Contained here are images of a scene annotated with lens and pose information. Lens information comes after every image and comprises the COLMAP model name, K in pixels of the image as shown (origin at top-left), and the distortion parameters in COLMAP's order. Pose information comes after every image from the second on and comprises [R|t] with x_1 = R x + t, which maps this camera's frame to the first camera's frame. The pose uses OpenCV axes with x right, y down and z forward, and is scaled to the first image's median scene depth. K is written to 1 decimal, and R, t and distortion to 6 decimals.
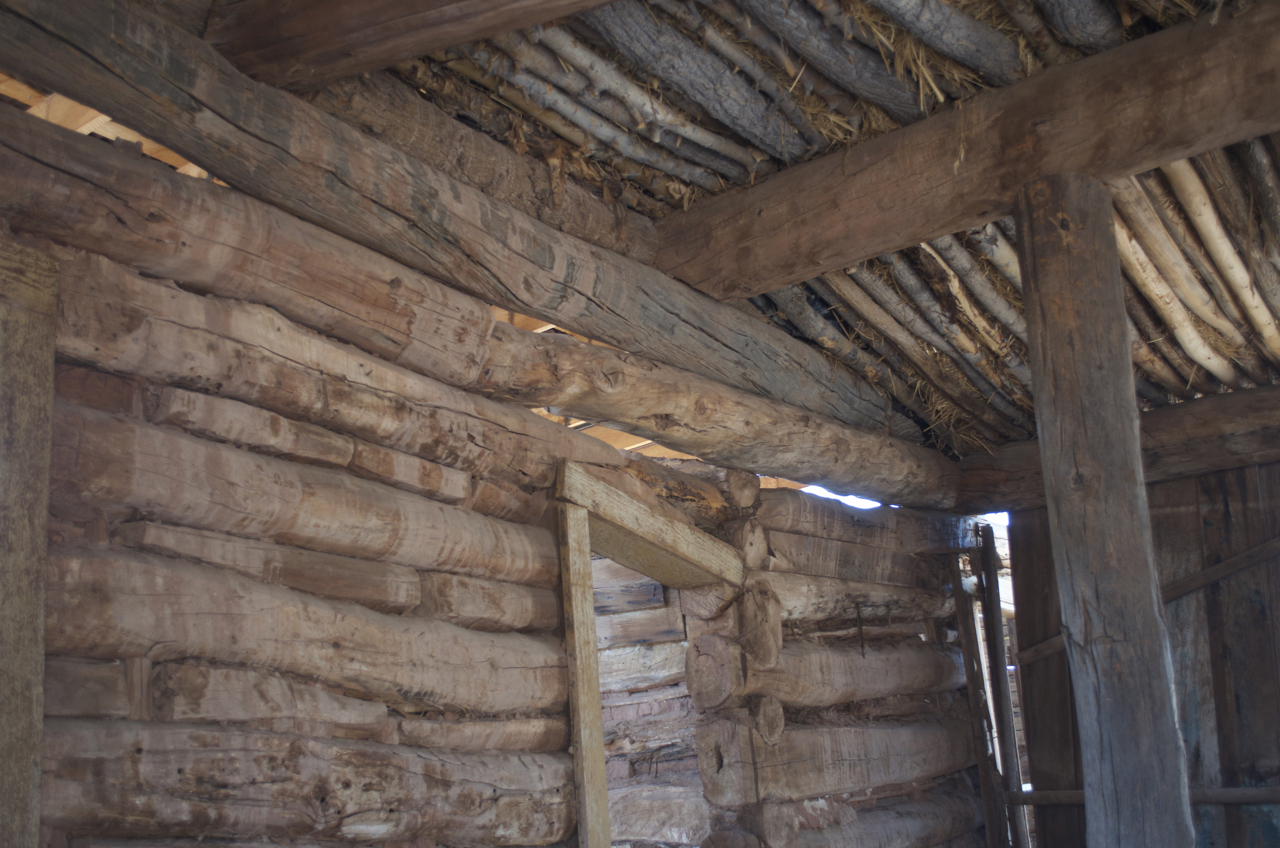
lens RADIAL K [[1414.6, 0, 642.8], [0, 1414.6, 422.1], [0, 0, 1]] dist [-0.052429, 0.000000]
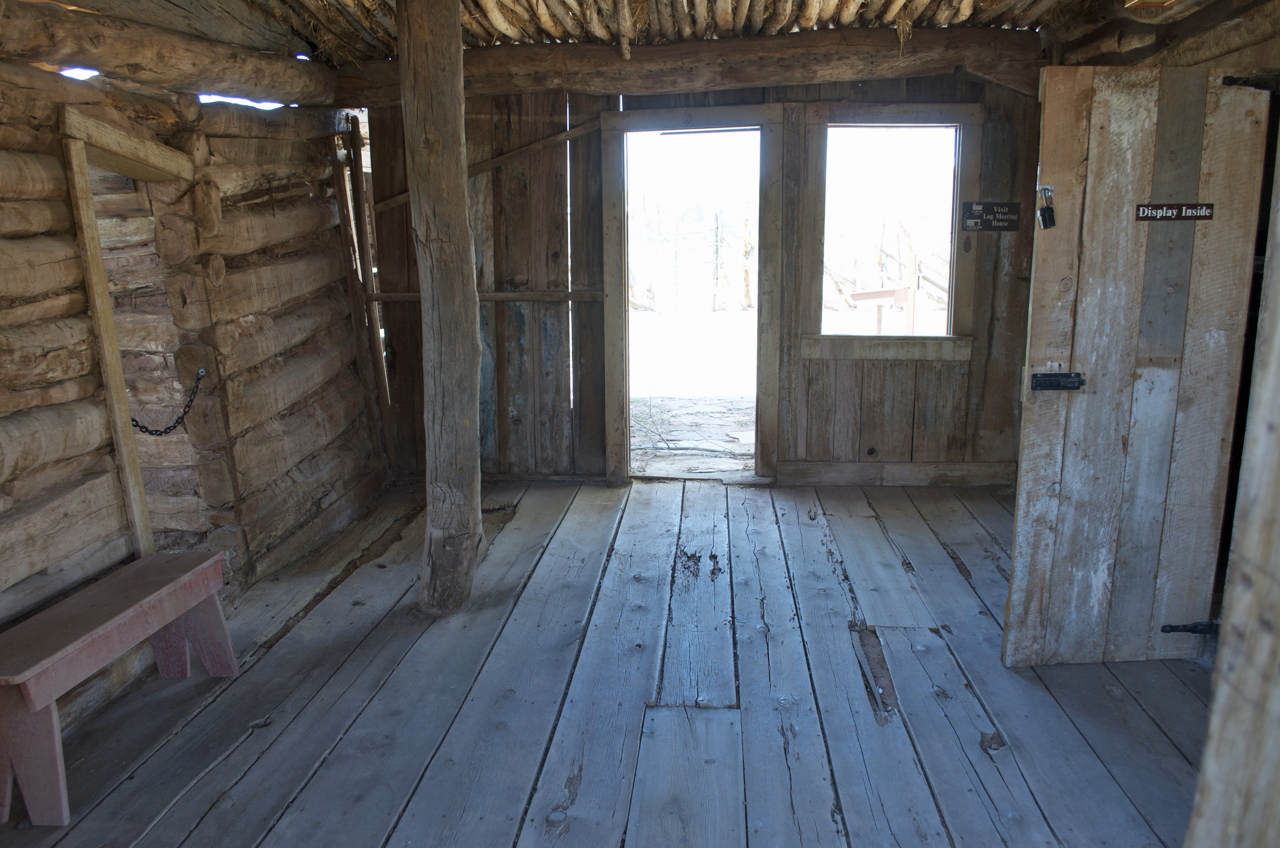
lens RADIAL K [[997.9, 0, 640.8], [0, 997.9, 426.6], [0, 0, 1]] dist [-0.066802, 0.000836]
pose [[0.862586, -0.093284, 0.497235, -0.056112], [-0.129225, 0.909622, 0.394826, -0.108785], [-0.489128, -0.404827, 0.772573, -0.098996]]
